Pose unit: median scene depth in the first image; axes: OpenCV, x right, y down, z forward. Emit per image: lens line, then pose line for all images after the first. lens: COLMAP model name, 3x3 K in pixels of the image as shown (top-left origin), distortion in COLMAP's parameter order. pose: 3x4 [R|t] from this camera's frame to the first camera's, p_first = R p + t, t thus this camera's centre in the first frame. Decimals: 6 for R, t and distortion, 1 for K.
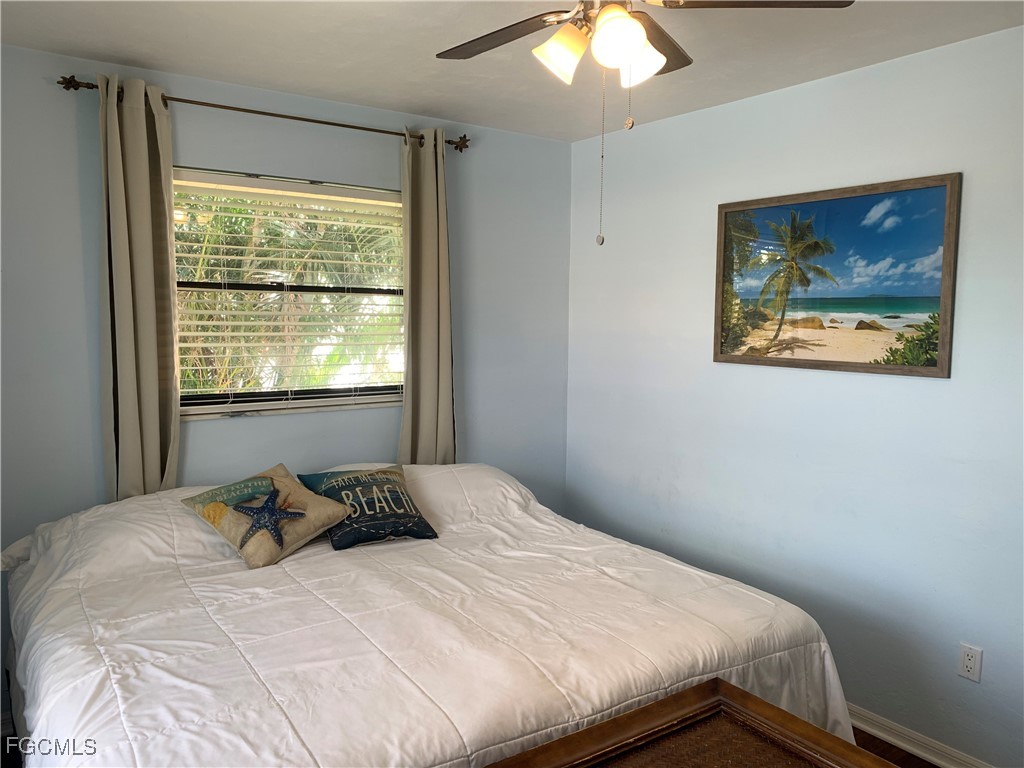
lens RADIAL K [[783.3, 0, 514.6], [0, 783.3, 385.7], [0, 0, 1]] dist [0.035507, -0.041452]
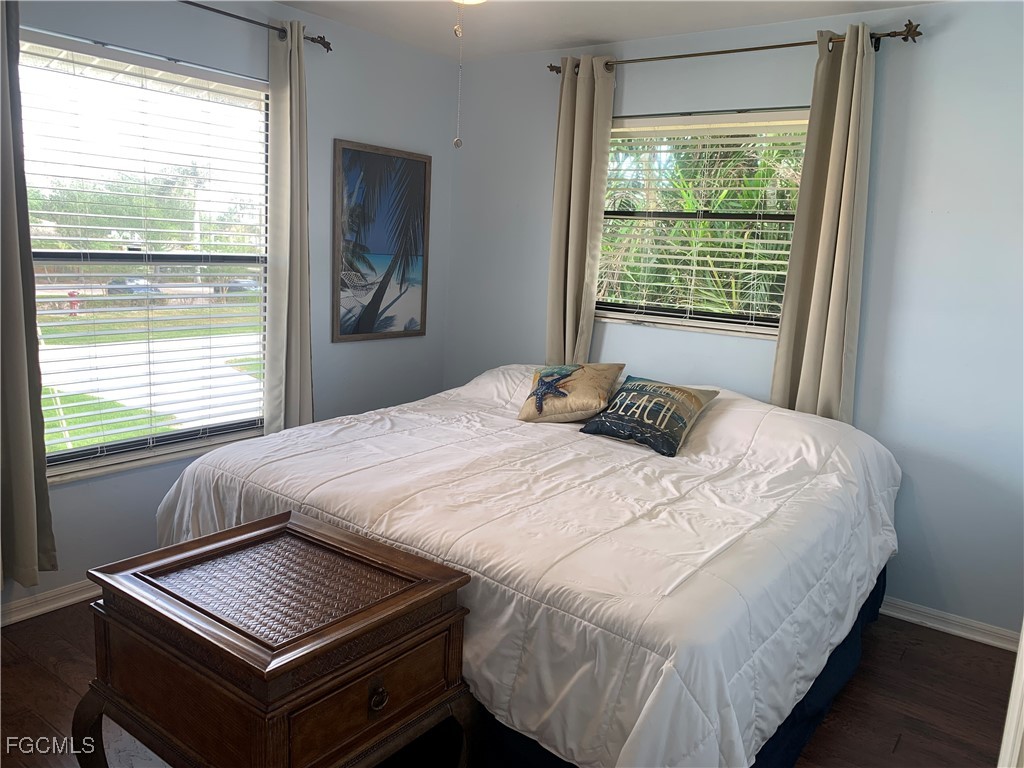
lens RADIAL K [[783.3, 0, 510.5], [0, 783.3, 379.9], [0, 0, 1]] dist [0.035507, -0.041452]
pose [[0.304395, 0.166501, -0.937881, 0.839901], [-0.138266, 0.981900, 0.129441, -0.007143], [0.942458, 0.090276, 0.321907, 0.508137]]
